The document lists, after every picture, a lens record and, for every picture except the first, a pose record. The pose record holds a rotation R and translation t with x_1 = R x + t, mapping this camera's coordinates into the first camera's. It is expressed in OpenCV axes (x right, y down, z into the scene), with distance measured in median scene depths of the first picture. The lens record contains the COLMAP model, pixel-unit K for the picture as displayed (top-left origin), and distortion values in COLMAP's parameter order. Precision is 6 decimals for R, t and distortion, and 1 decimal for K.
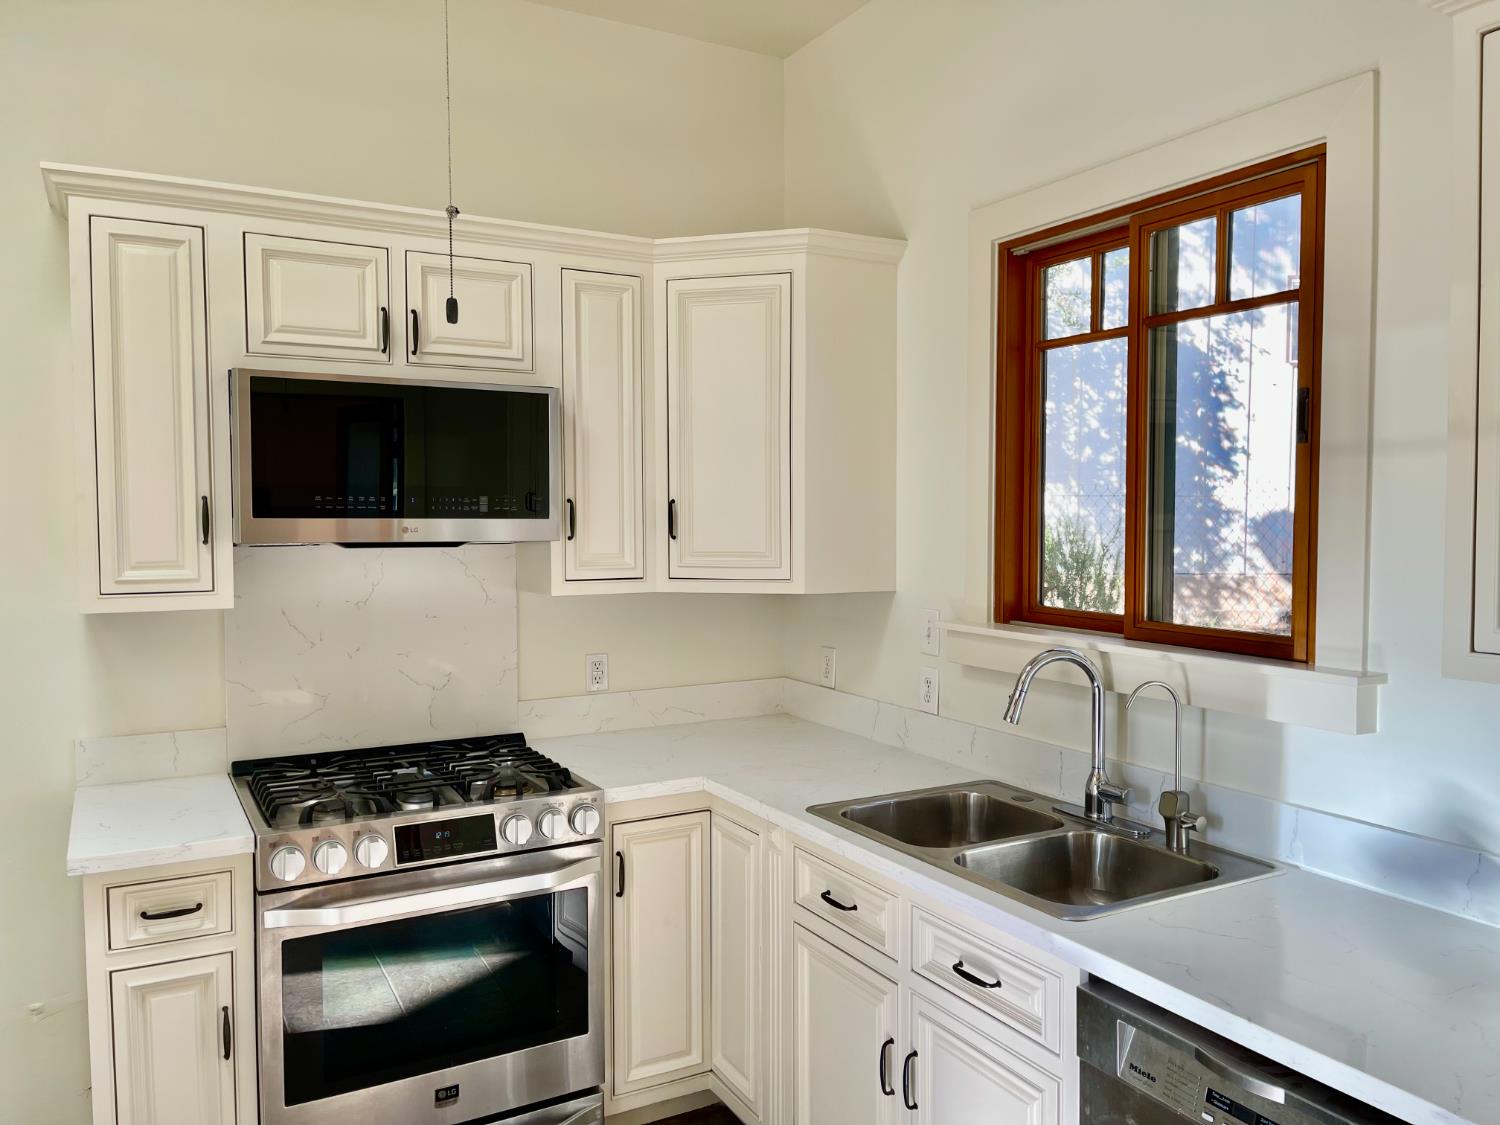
lens RADIAL K [[1135.0, 0, 758.4], [0, 1135.0, 563.2], [0, 0, 1]] dist [0.074305, -0.102249]
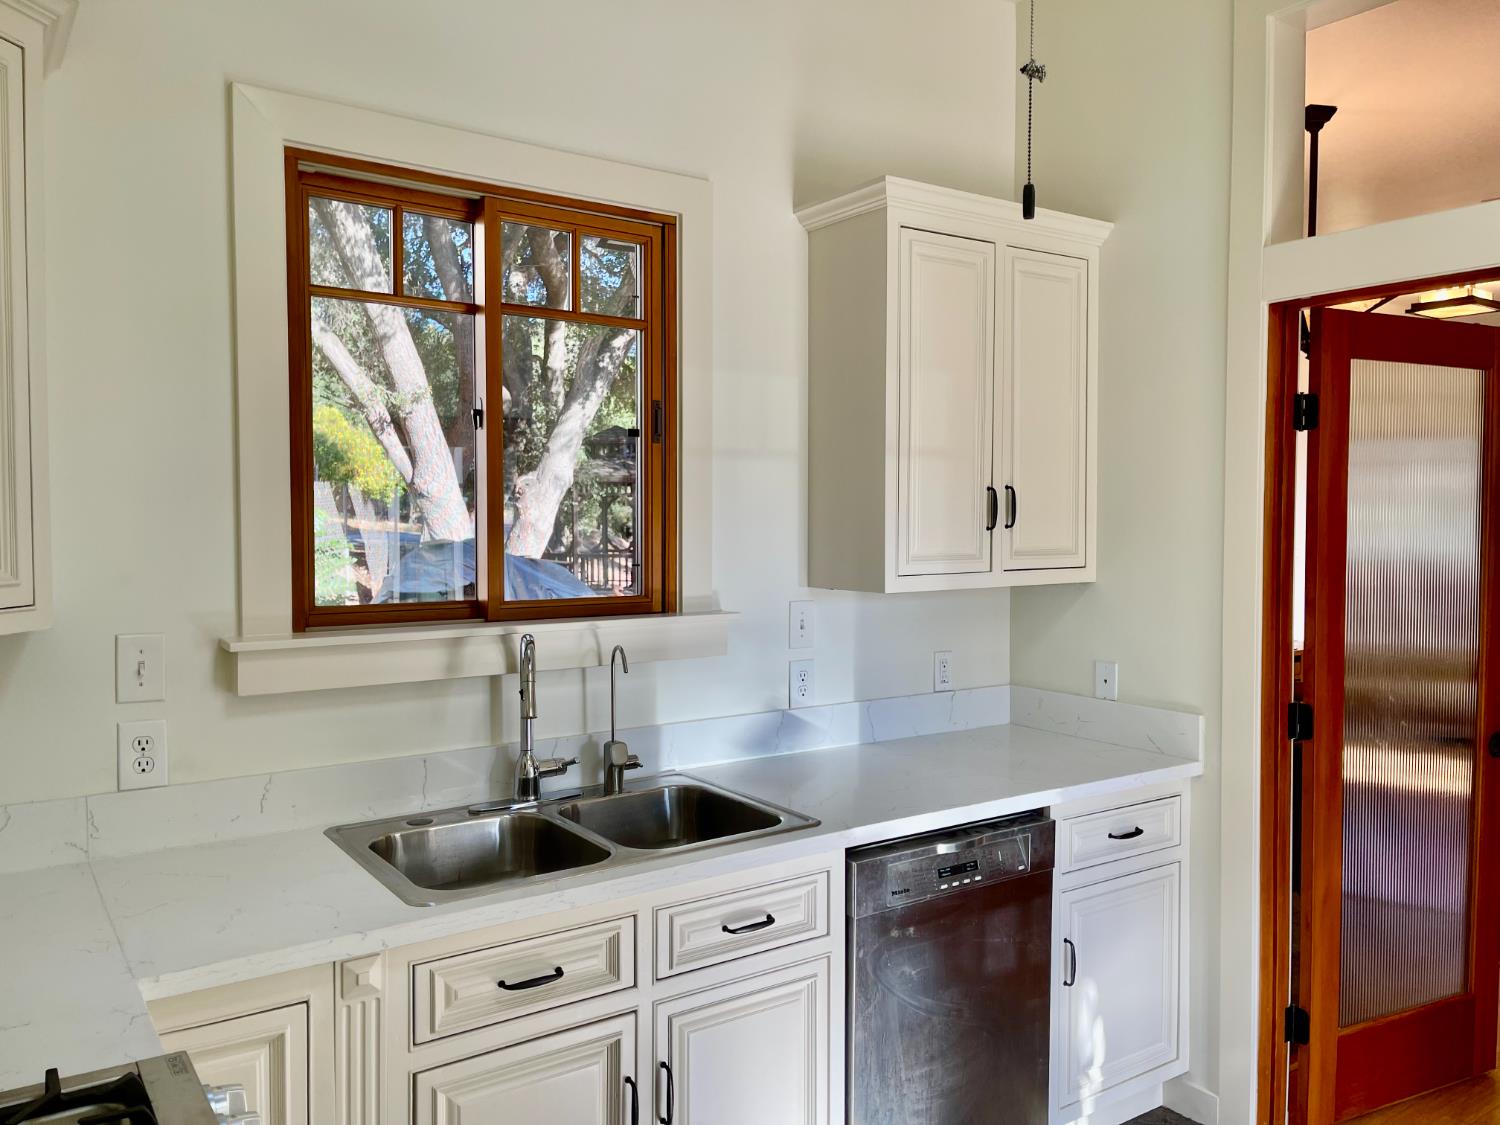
lens RADIAL K [[1135.0, 0, 744.8], [0, 1135.0, 563.2], [0, 0, 1]] dist [0.074305, -0.102249]
pose [[-0.089923, -0.042138, 0.995057, -0.663721], [0.043733, 0.997974, 0.046214, -0.020305], [-0.994988, 0.047672, -0.087898, 0.838095]]
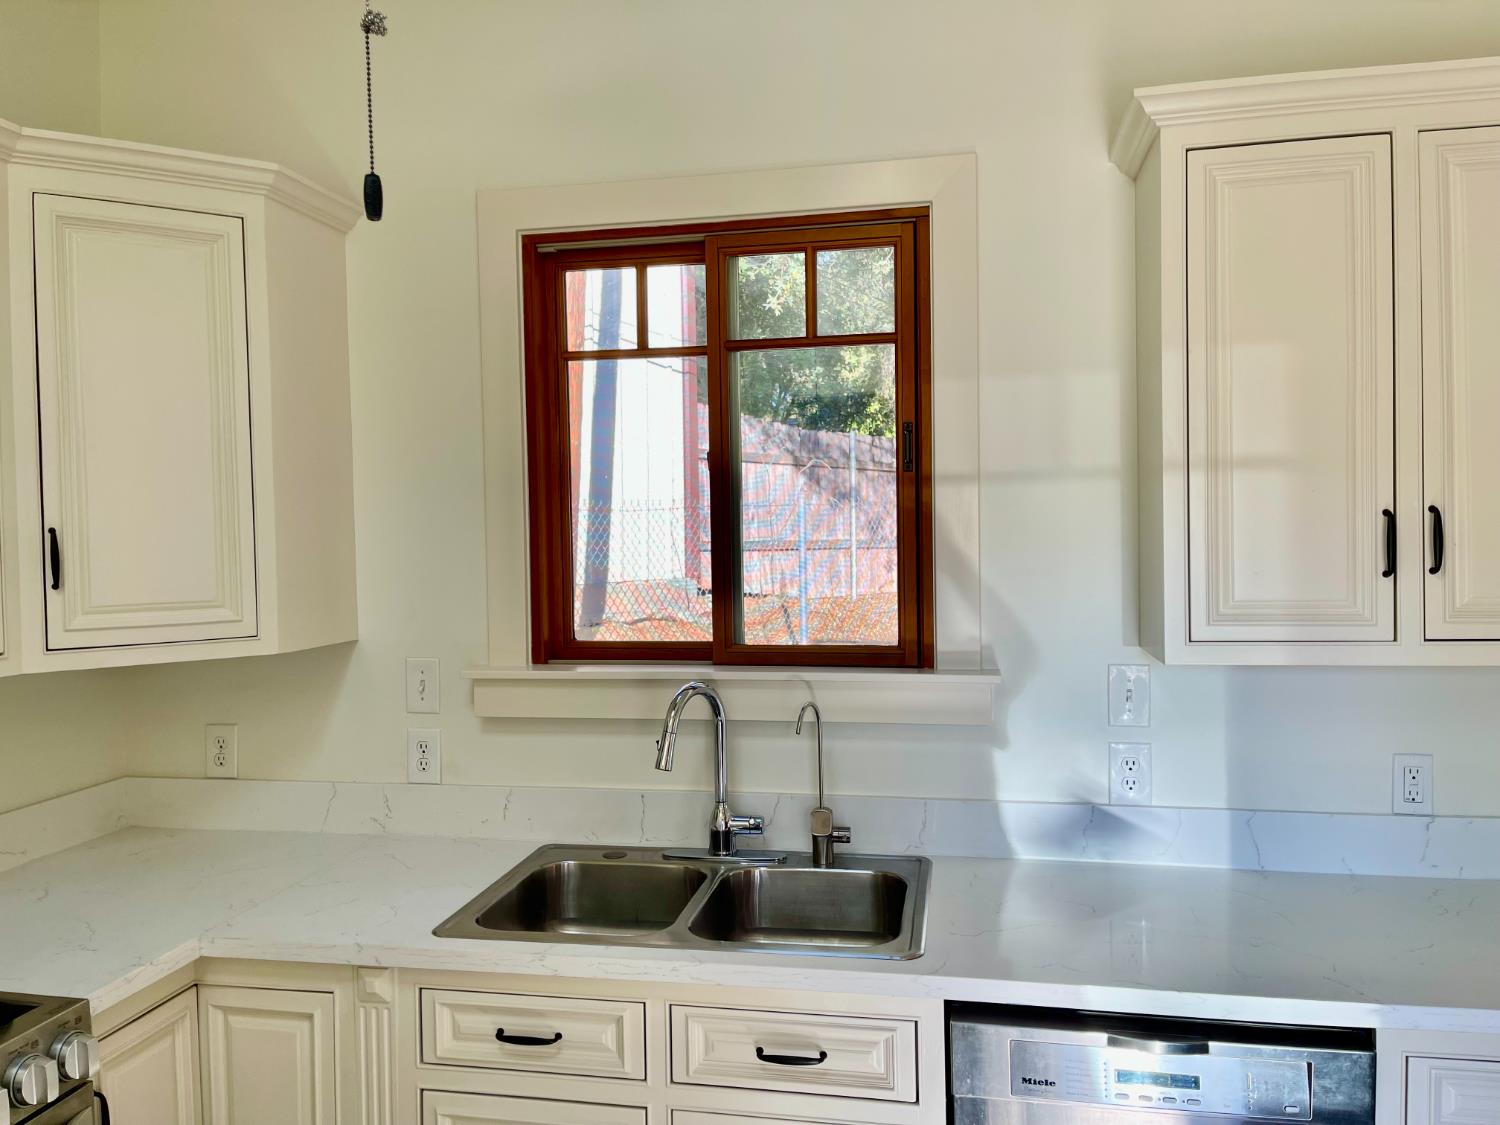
lens RADIAL K [[1135.0, 0, 749.1], [0, 1135.0, 561.4], [0, 0, 1]] dist [0.074305, -0.102249]
pose [[0.650856, -0.033626, 0.758456, -0.384652], [0.050935, 0.998702, 0.000568, -0.021315], [-0.757491, 0.038262, 0.651724, 0.329192]]
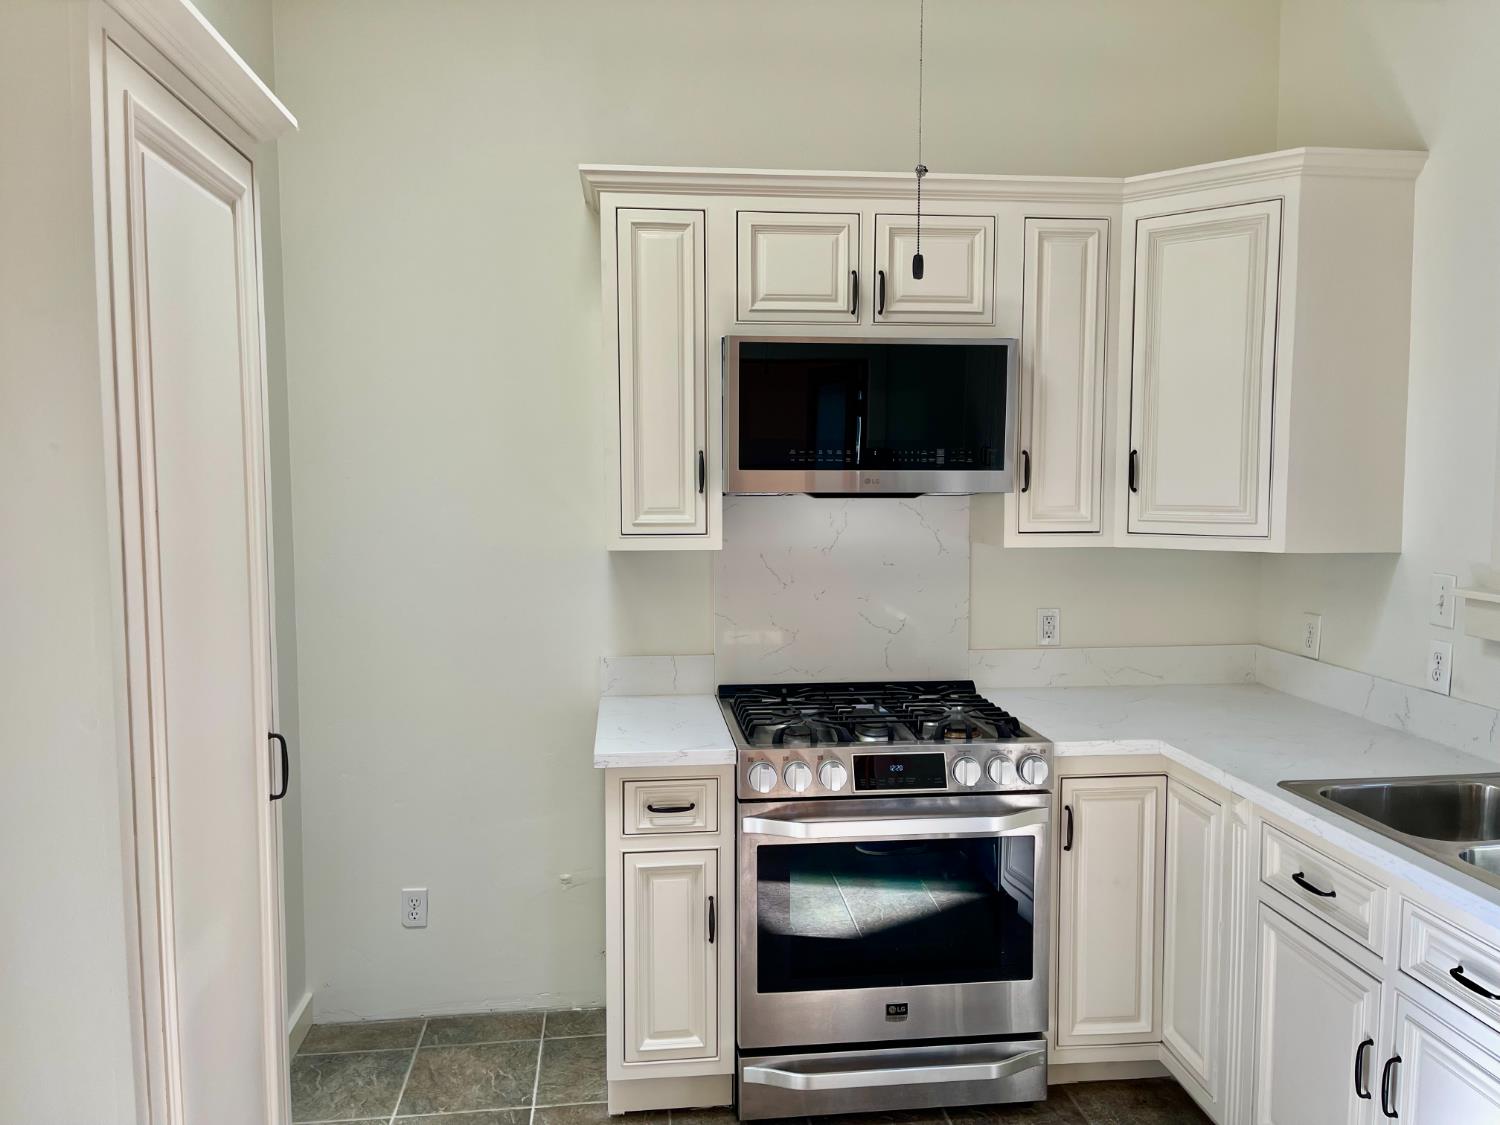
lens RADIAL K [[1135.0, 0, 750.7], [0, 1135.0, 565.2], [0, 0, 1]] dist [0.074305, -0.102249]
pose [[0.921532, 0.032109, -0.386972, 0.002735], [-0.016889, 0.998947, 0.042667, 0.005673], [0.387935, -0.032783, 0.921104, -0.020543]]
